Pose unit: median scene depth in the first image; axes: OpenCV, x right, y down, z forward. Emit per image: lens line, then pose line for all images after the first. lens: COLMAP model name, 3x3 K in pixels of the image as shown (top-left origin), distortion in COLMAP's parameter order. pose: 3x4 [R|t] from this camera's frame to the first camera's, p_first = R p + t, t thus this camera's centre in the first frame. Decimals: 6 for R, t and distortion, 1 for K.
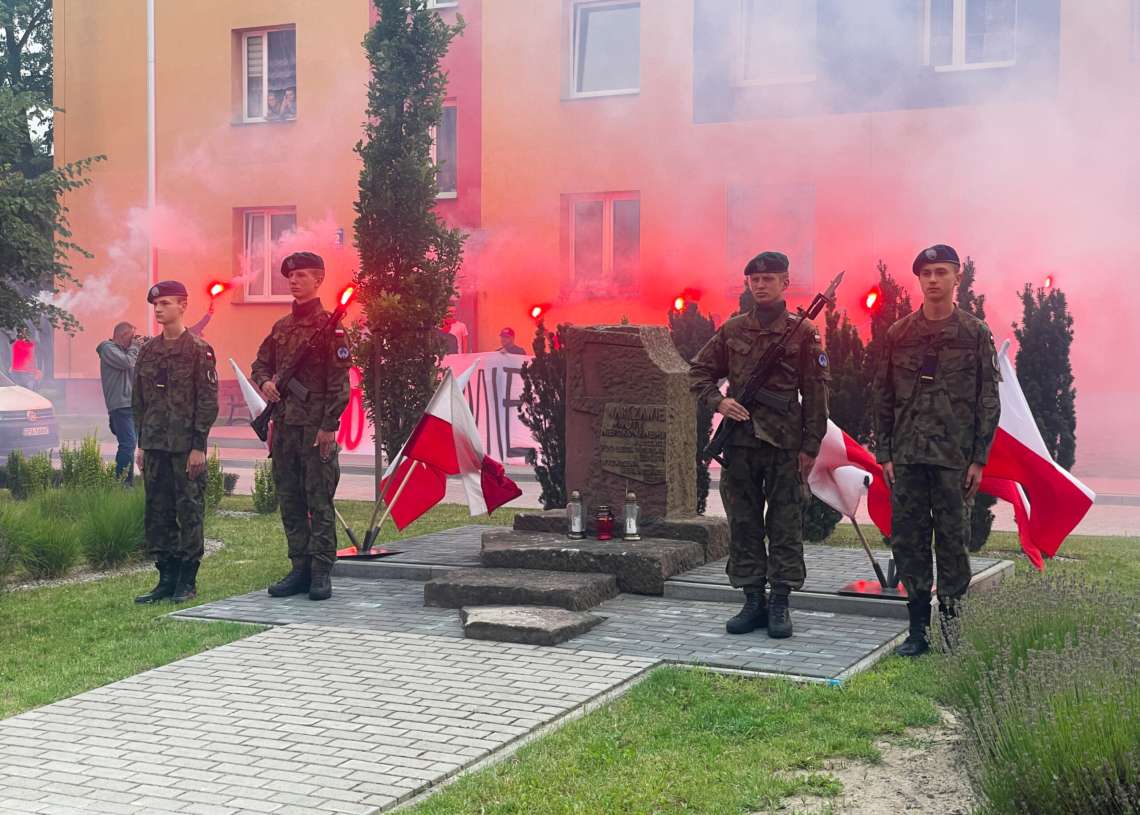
lens RADIAL K [[1907.9, 0, 570.0], [0, 1907.9, 407.5], [0, 0, 1]] dist [-0.152835, -0.011194]
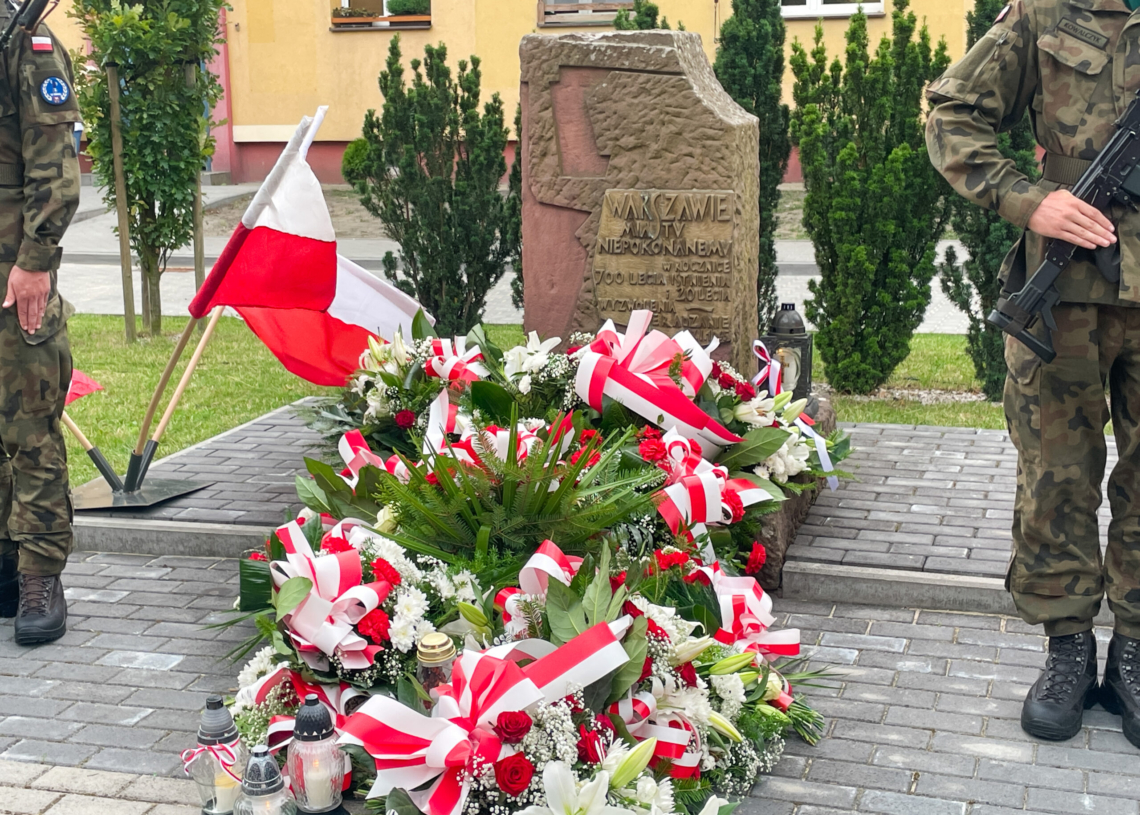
lens RADIAL K [[1646.7, 0, 570.0], [0, 1646.7, 407.5], [0, 0, 1]] dist [0.059544, -0.058274]
pose [[0.984292, -0.050847, 0.169067, -0.067754], [0.024164, 0.987416, 0.156285, -0.013555], [-0.174886, -0.149745, 0.973135, 0.569644]]
